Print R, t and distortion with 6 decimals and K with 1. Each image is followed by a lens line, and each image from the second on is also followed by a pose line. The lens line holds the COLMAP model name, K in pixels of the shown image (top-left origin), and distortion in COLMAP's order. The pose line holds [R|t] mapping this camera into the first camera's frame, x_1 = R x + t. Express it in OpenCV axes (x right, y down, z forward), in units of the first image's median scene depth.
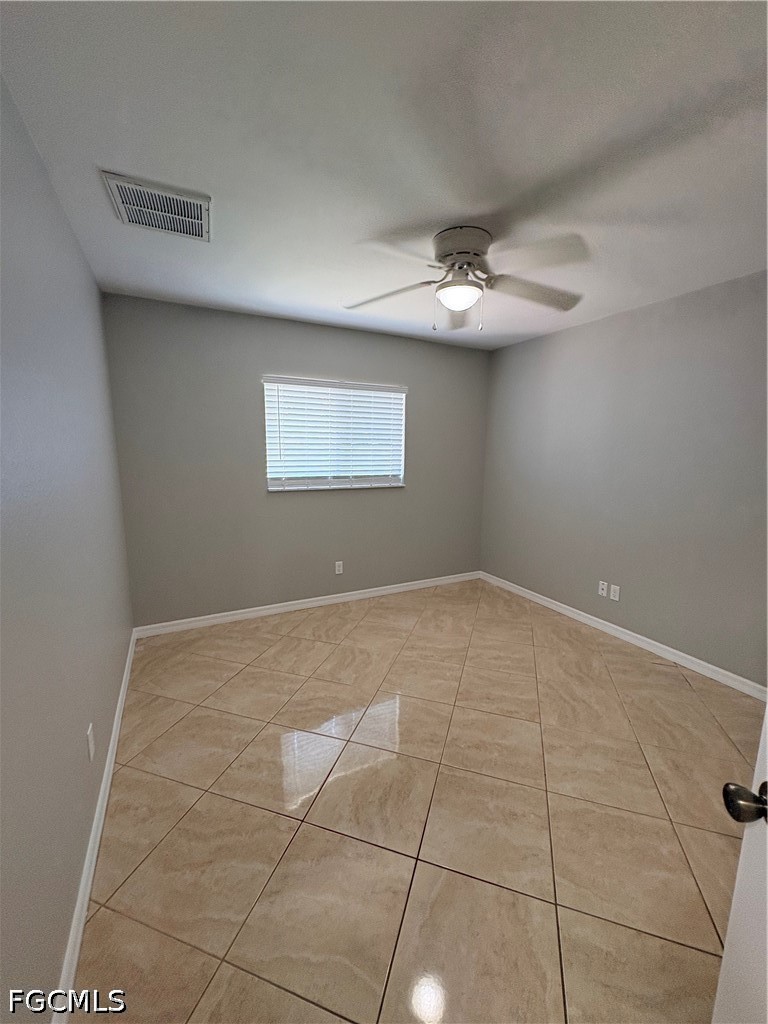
lens RADIAL K [[407.1, 0, 311.0], [0, 407.1, 503.7], [0, 0, 1]] dist [0.001393, -0.000079]
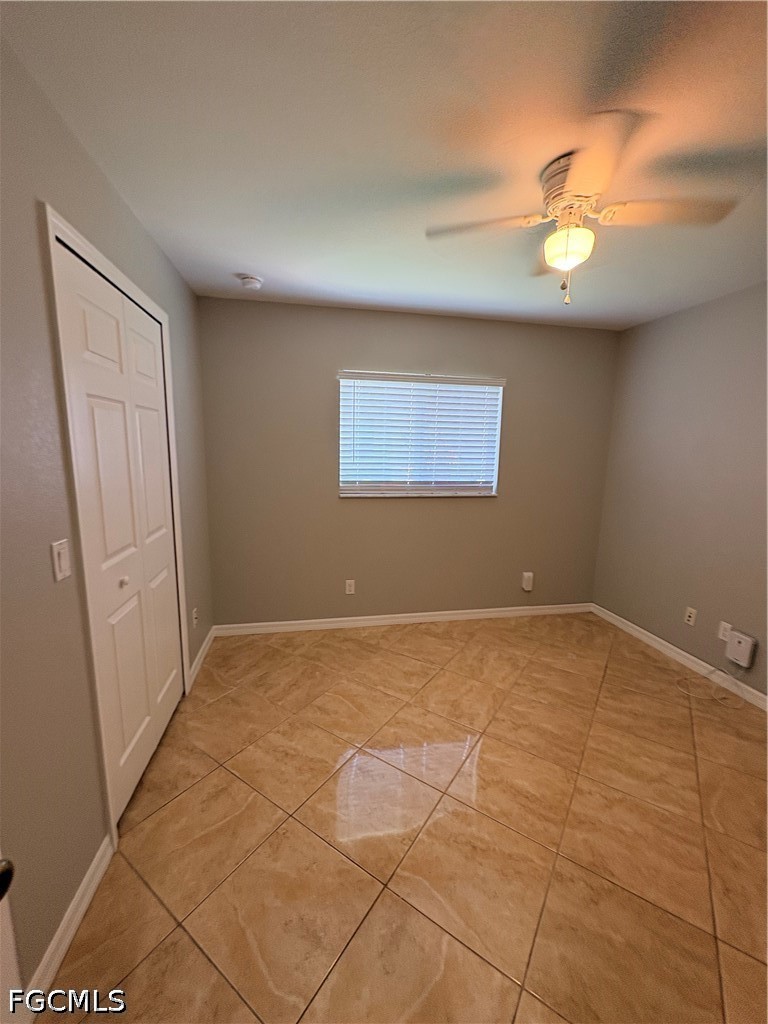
lens RADIAL K [[415.1, 0, 384.0], [0, 415.1, 512.0], [0, 0, 1]] dist [-0.007961, 0.000379]
pose [[0.969071, 0.044987, -0.242648, 0.218283], [-0.042547, 0.998977, 0.015290, -0.012229], [0.243087, -0.004494, 0.969994, 0.101914]]
